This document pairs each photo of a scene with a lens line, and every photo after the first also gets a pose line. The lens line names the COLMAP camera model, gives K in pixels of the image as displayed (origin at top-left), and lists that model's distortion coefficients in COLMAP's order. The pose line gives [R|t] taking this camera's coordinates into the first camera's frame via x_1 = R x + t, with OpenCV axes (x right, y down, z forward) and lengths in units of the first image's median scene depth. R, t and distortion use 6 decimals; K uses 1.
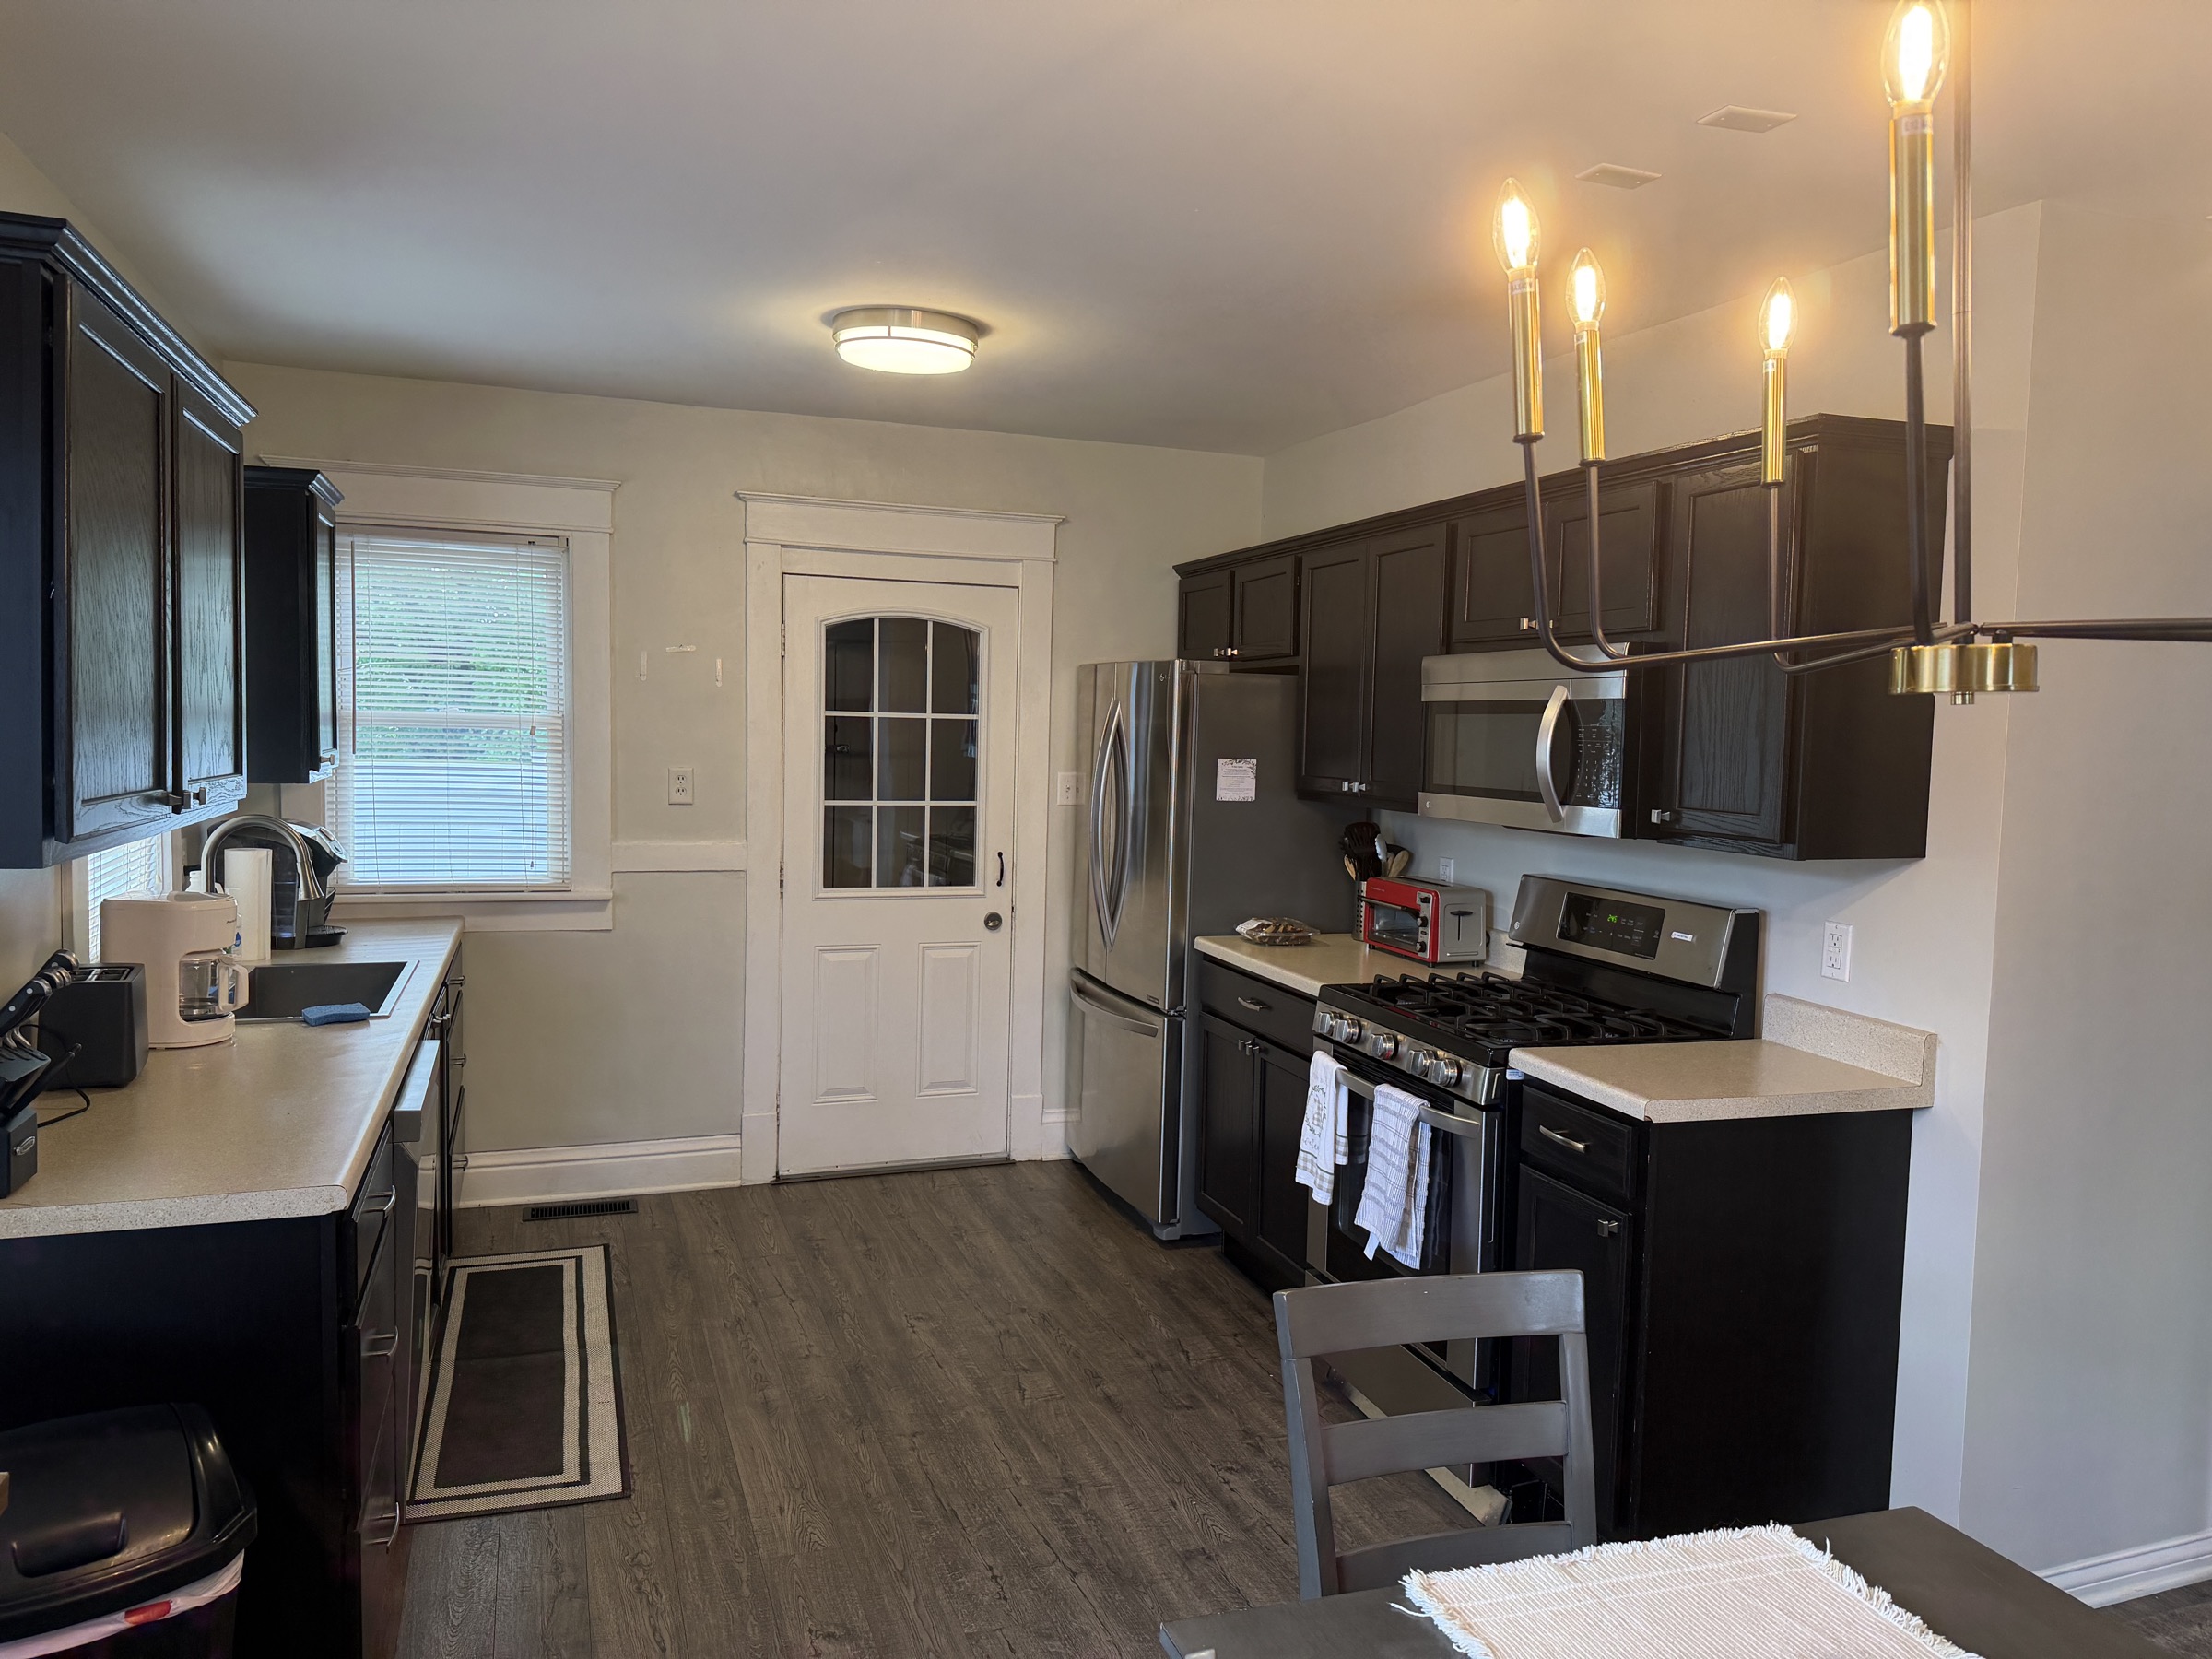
lens RADIAL K [[1512.5, 0, 1106.0], [0, 1512.5, 829.5], [0, 0, 1]] dist [0.172463, -0.370644]
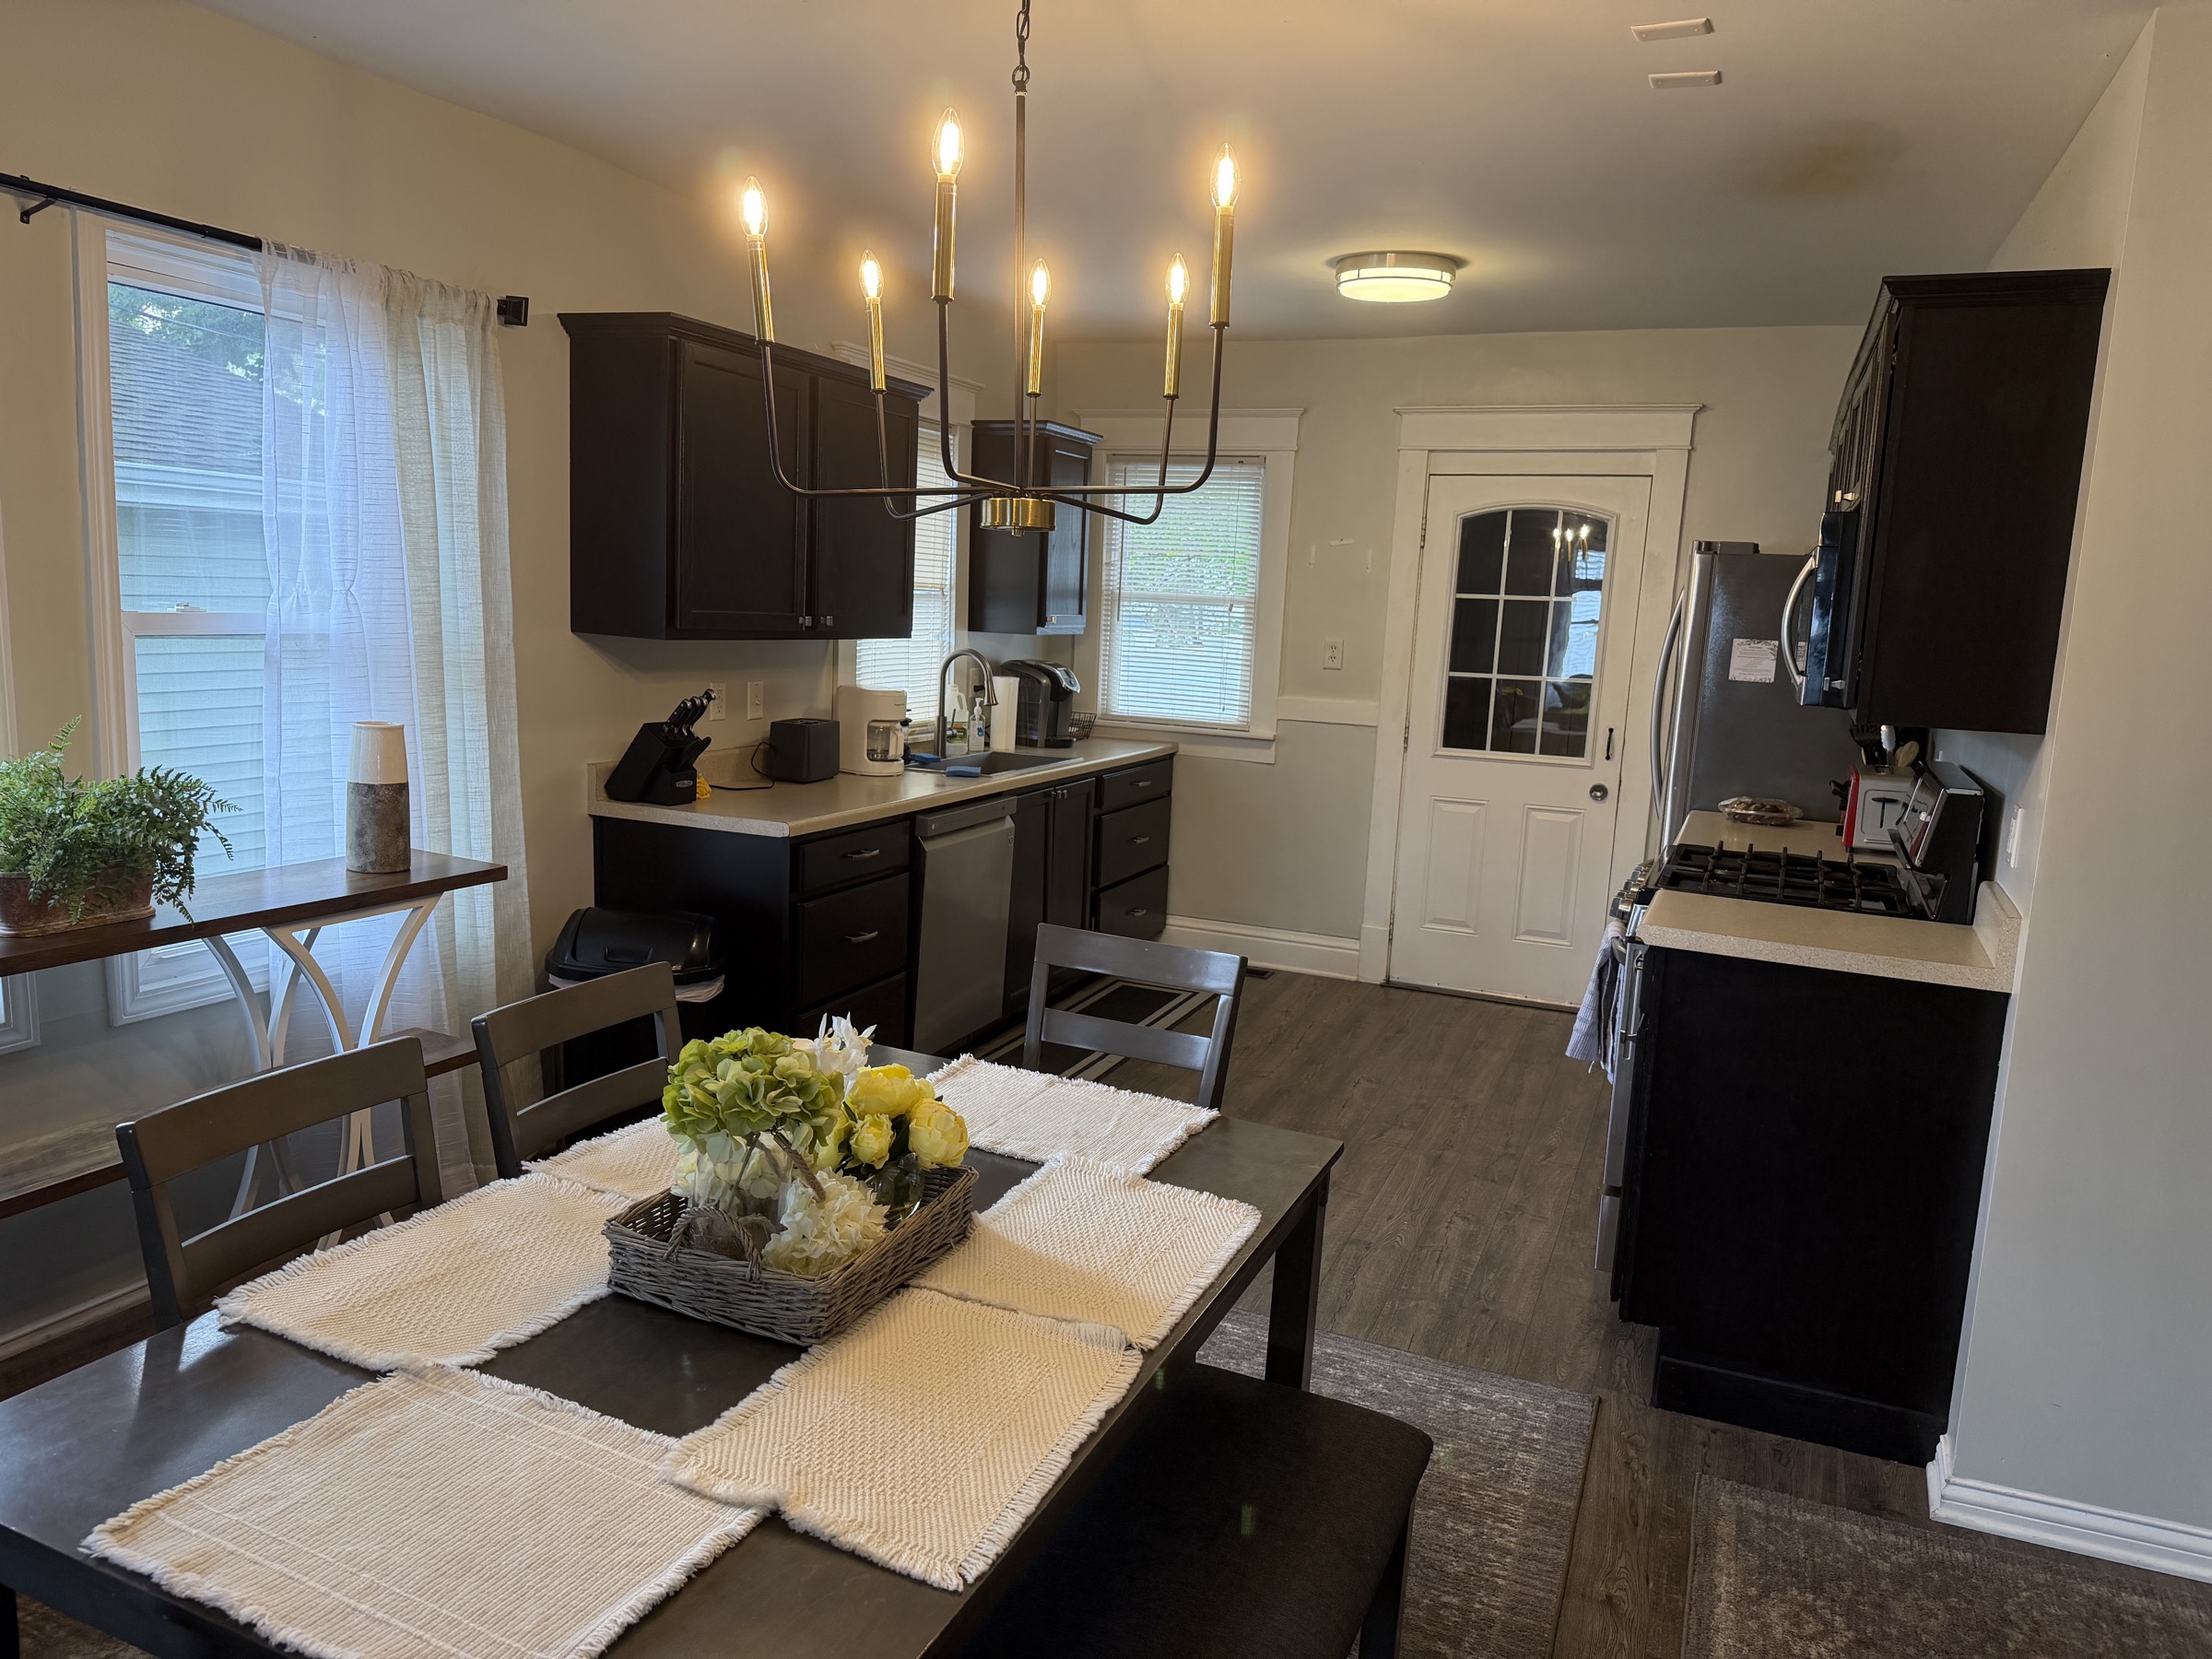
lens RADIAL K [[1512.5, 0, 1106.0], [0, 1512.5, 829.5], [0, 0, 1]] dist [0.172463, -0.370644]
pose [[0.744586, 0.112380, -0.657999, 0.411984], [-0.074276, 0.993554, 0.085639, 0.021006], [0.663381, -0.014893, 0.748133, -0.051956]]
